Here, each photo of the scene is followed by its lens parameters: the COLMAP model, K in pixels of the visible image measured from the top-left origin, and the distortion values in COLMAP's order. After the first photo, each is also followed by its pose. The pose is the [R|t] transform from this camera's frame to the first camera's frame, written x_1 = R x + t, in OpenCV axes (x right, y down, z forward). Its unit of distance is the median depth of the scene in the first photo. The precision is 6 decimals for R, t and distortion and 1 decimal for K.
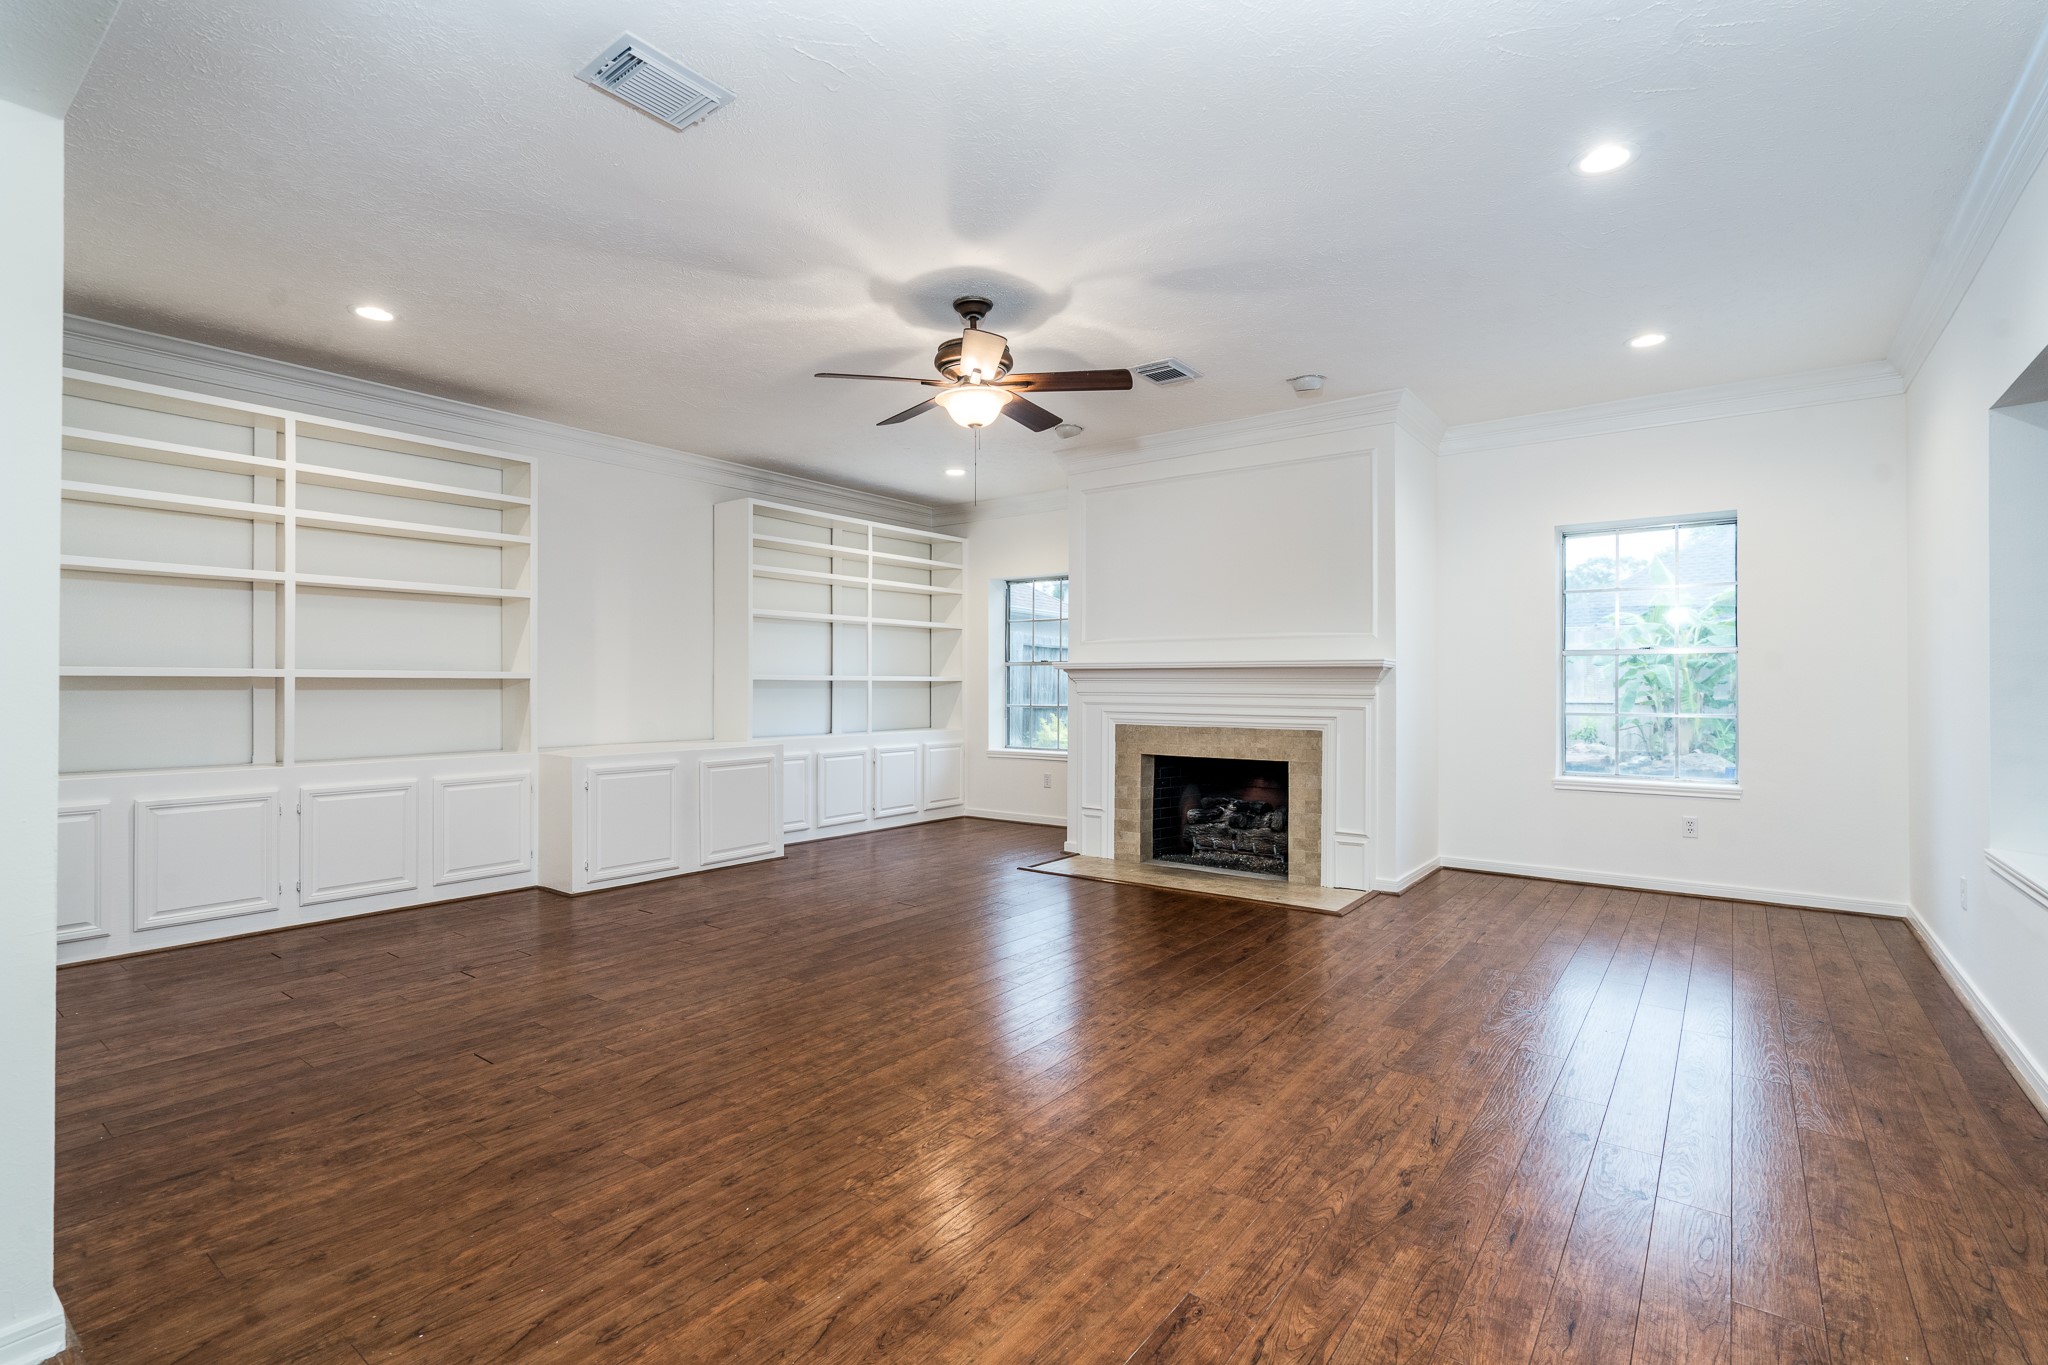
lens RADIAL K [[962.1, 0, 1028.7], [0, 962.1, 681.2], [0, 0, 1]] dist [-0.000579, -0.001070]
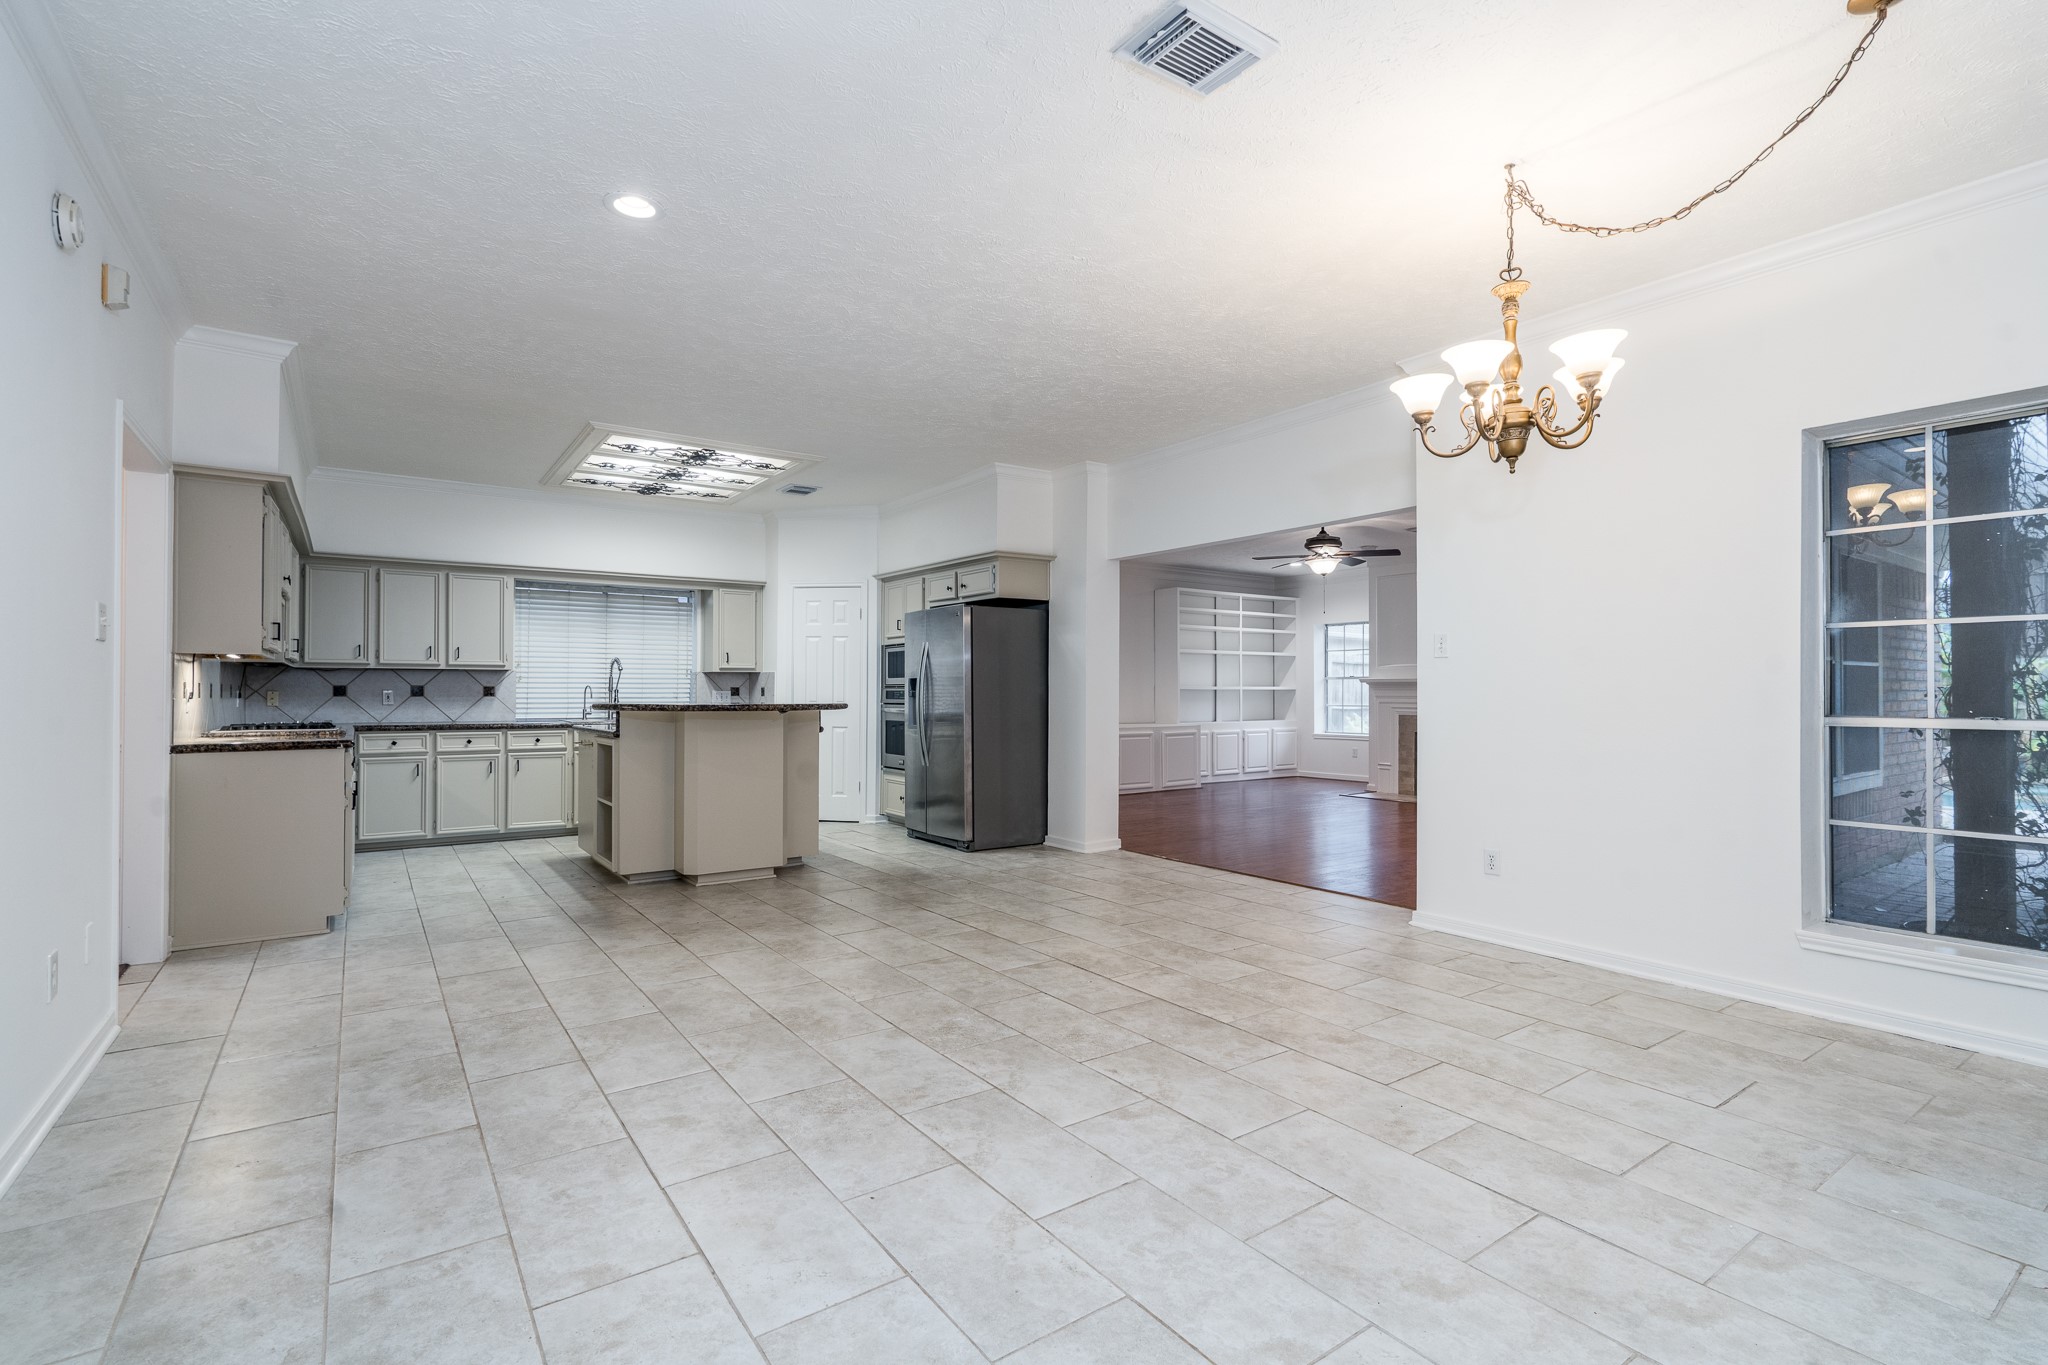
lens RADIAL K [[962.1, 0, 1008.7], [0, 962.1, 685.7], [0, 0, 1]] dist [-0.000579, -0.001070]
pose [[0.951063, -0.007969, -0.308895, -0.033268], [0.004819, 0.999928, -0.010959, 0.009074], [0.308960, 0.008934, 0.951033, -0.706208]]
